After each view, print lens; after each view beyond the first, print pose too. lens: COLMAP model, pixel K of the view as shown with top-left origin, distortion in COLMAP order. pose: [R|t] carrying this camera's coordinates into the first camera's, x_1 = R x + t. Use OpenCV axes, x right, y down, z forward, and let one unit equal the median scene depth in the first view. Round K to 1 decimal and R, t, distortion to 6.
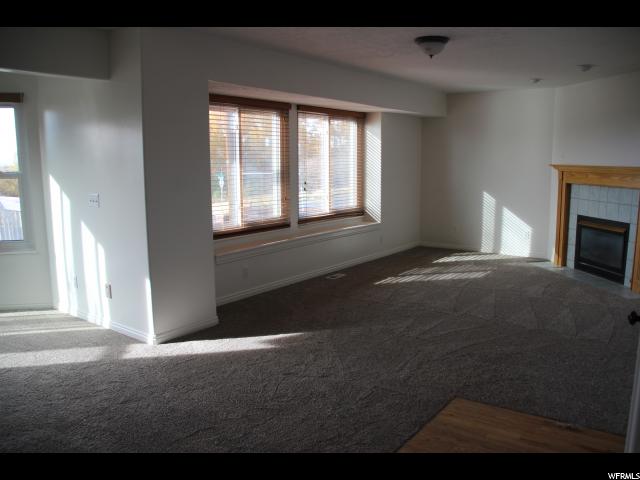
lens RADIAL K [[531.5, 0, 320.0], [0, 531.5, 240.0], [0, 0, 1]] dist [-0.154701, 0.181423]
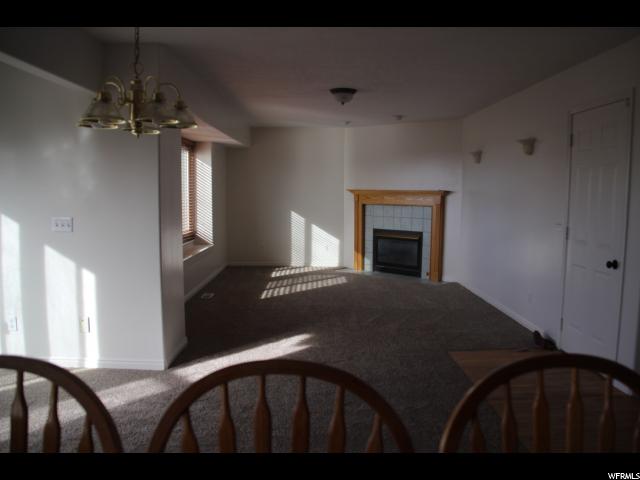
lens RADIAL K [[531.5, 0, 320.0], [0, 531.5, 240.0], [0, 0, 1]] dist [-0.154701, 0.181423]
pose [[0.829640, -0.049403, 0.556109, -0.340523], [0.080336, 0.996275, -0.031346, 0.009612], [-0.552488, 0.070681, 0.830518, -0.008287]]
